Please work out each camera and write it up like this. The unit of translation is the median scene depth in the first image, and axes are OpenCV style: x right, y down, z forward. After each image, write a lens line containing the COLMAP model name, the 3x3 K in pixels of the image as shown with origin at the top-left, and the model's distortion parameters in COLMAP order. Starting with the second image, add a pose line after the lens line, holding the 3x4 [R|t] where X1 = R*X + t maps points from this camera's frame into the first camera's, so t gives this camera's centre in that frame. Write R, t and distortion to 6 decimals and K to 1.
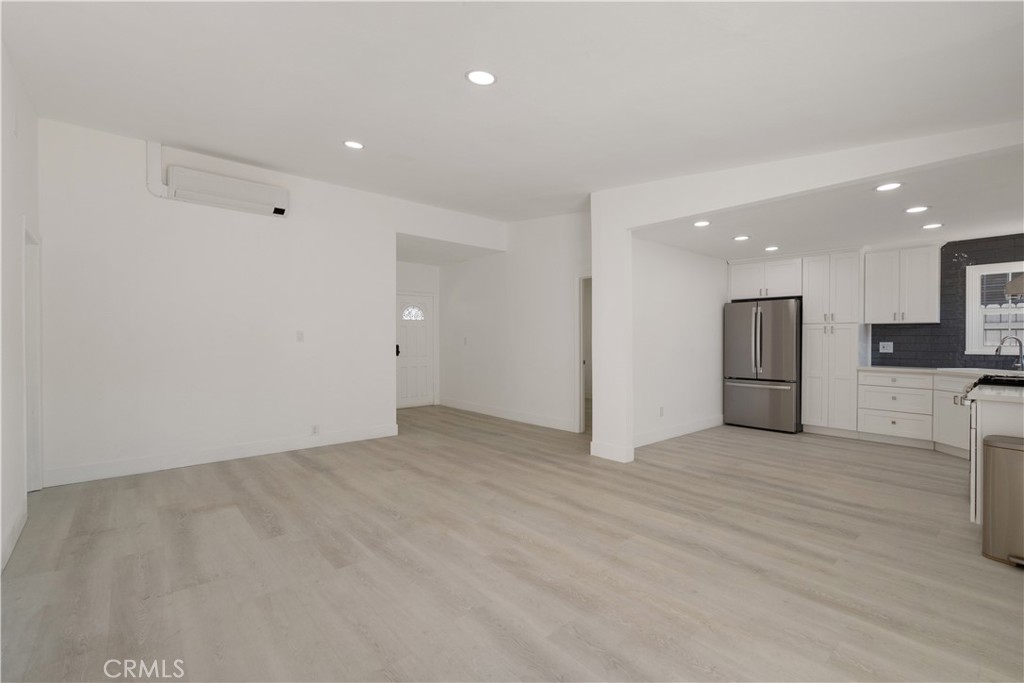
lens RADIAL K [[444.7, 0, 495.4], [0, 444.7, 342.6], [0, 0, 1]] dist [0.003683, -0.001261]
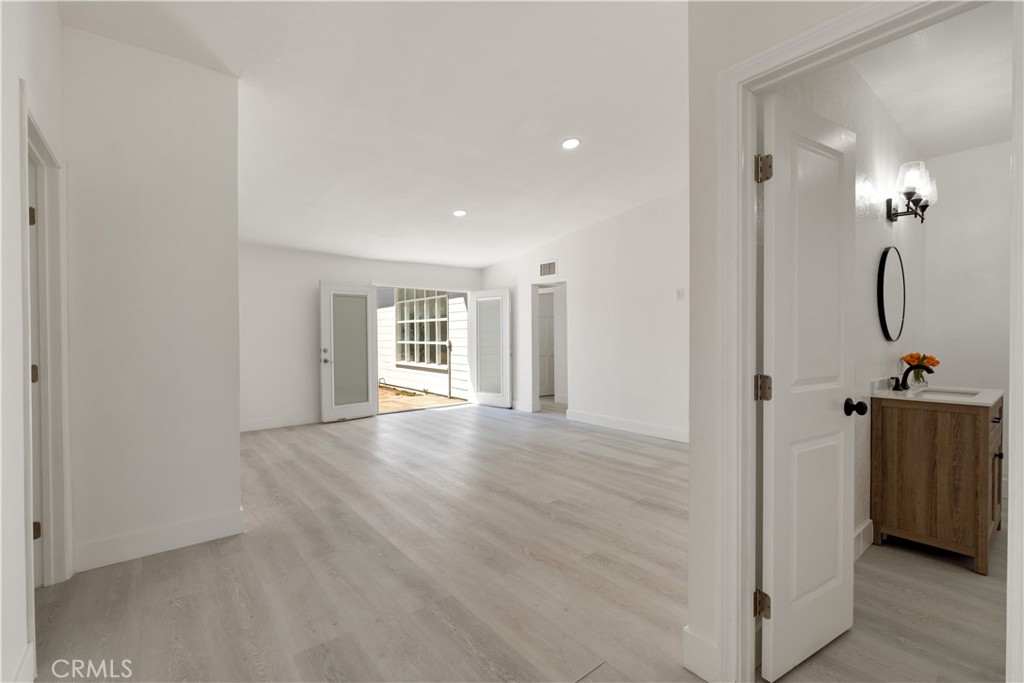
lens RADIAL K [[444.7, 0, 506.6], [0, 444.7, 340.5], [0, 0, 1]] dist [0.003683, -0.001261]
pose [[-0.999981, 0.004725, 0.004051, -0.173735], [0.004773, 0.999918, 0.011911, -0.004694], [-0.003994, 0.011930, -0.999921, 2.060689]]
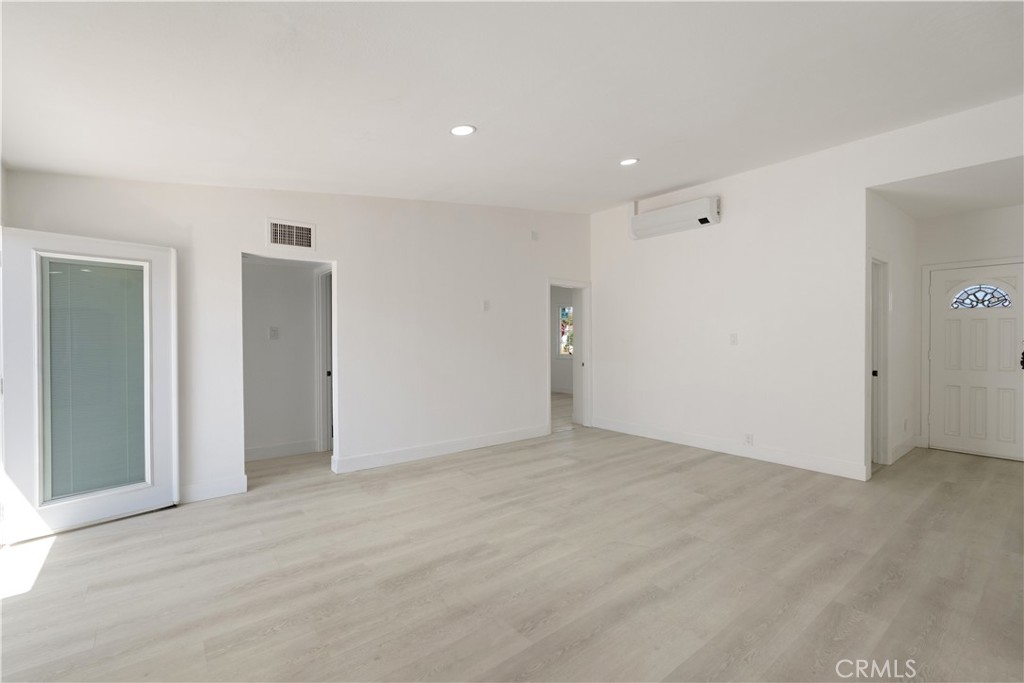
lens RADIAL K [[444.7, 0, 520.0], [0, 444.7, 342.4], [0, 0, 1]] dist [0.003683, -0.001261]
pose [[-0.001821, 0.012481, -0.999920, 0.757041], [0.002020, 0.999920, 0.012477, -0.027798], [0.999996, -0.001998, -0.001846, 0.750253]]
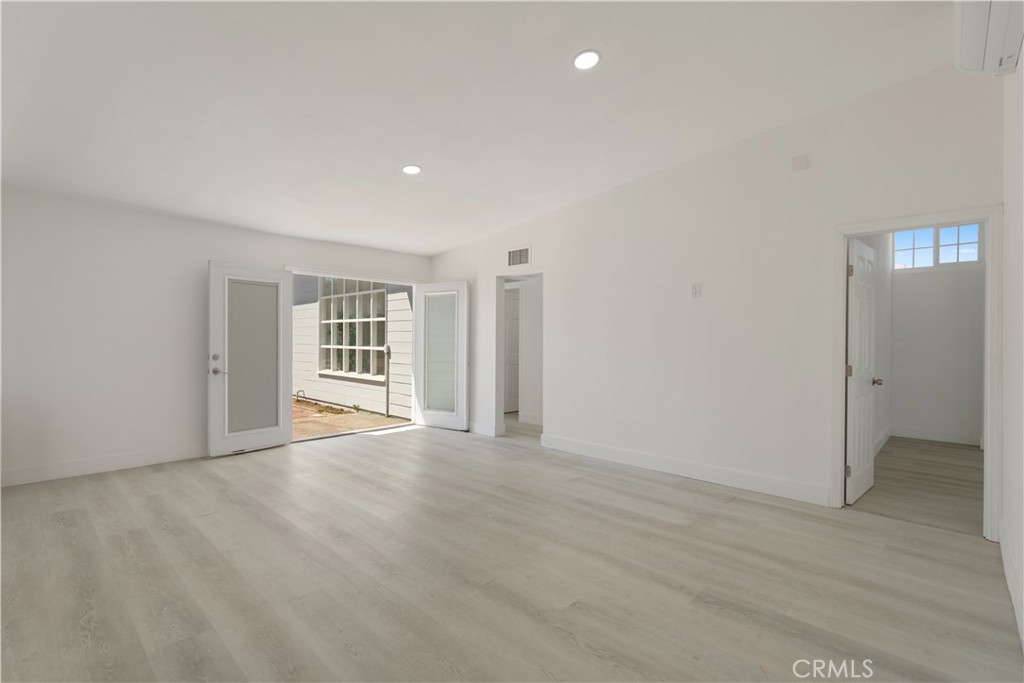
lens RADIAL K [[486.2, 0, 515.0], [0, 486.2, 340.8], [0, 0, 1]] dist [-0.002845, 0.003968]
pose [[-0.991161, -0.008406, -0.132397, -0.108209], [-0.008706, 0.999961, 0.001685, -0.004000], [0.132378, 0.002822, -0.991195, 1.769369]]
